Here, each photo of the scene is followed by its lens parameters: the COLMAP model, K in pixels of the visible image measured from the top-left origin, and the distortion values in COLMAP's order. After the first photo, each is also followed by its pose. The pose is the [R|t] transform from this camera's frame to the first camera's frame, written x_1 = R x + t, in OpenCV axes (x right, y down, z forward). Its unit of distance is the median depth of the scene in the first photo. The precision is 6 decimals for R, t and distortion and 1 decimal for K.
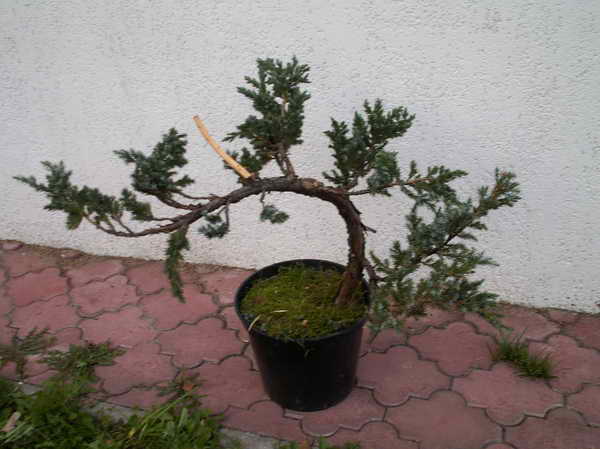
lens RADIAL K [[632.6, 0, 289.3], [0, 632.6, 225.4], [0, 0, 1]] dist [-0.196038, 0.193993]
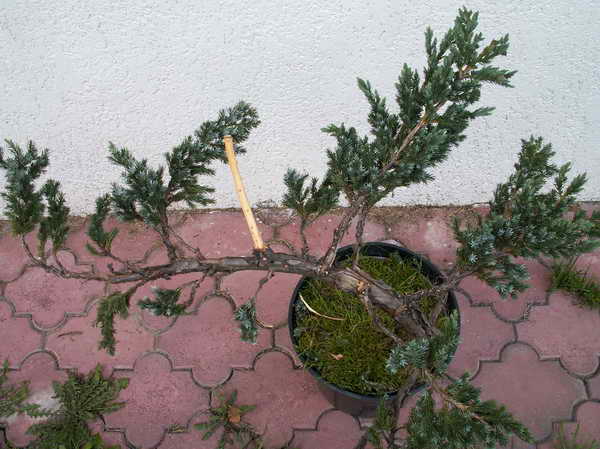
lens RADIAL K [[632.6, 0, 289.3], [0, 632.6, 225.4], [0, 0, 1]] dist [-0.196038, 0.193993]
pose [[0.947711, -0.247598, 0.201342, -0.199302], [0.133934, 0.881249, 0.453280, -0.340517], [-0.289663, -0.402612, 0.868331, 0.360678]]
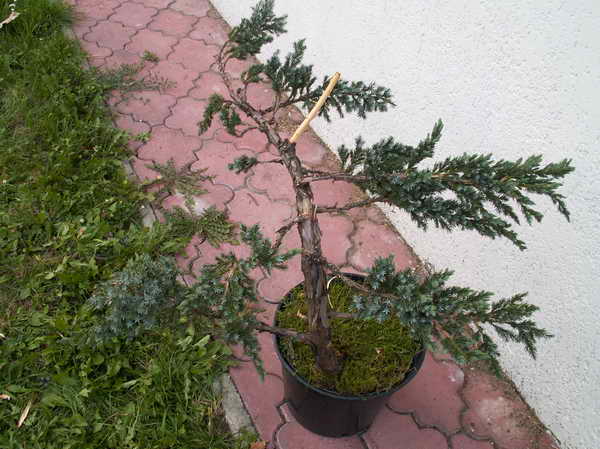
lens RADIAL K [[632.6, 0, 289.3], [0, 632.6, 225.4], [0, 0, 1]] dist [-0.196038, 0.193993]
pose [[0.687466, 0.602400, -0.405591, 0.217802], [-0.462525, 0.793769, 0.394970, -0.298329], [0.559876, -0.083933, 0.824314, 0.213840]]
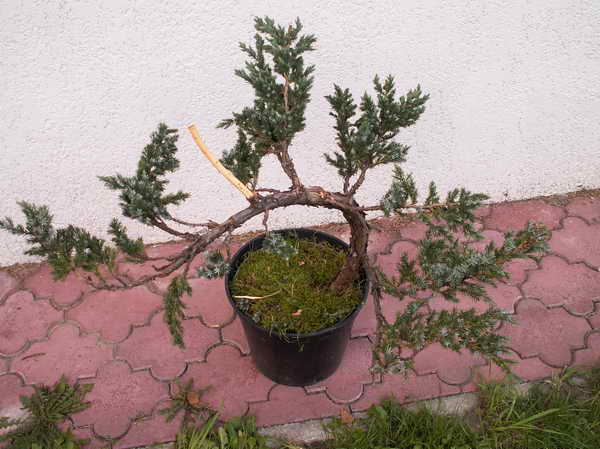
lens RADIAL K [[632.6, 0, 289.3], [0, 632.6, 225.4], [0, 0, 1]] dist [-0.196038, 0.193993]
pose [[0.881028, -0.277280, 0.383281, -0.322991], [0.187289, 0.948458, 0.255638, -0.197347], [-0.434410, -0.153440, 0.887550, 0.159825]]
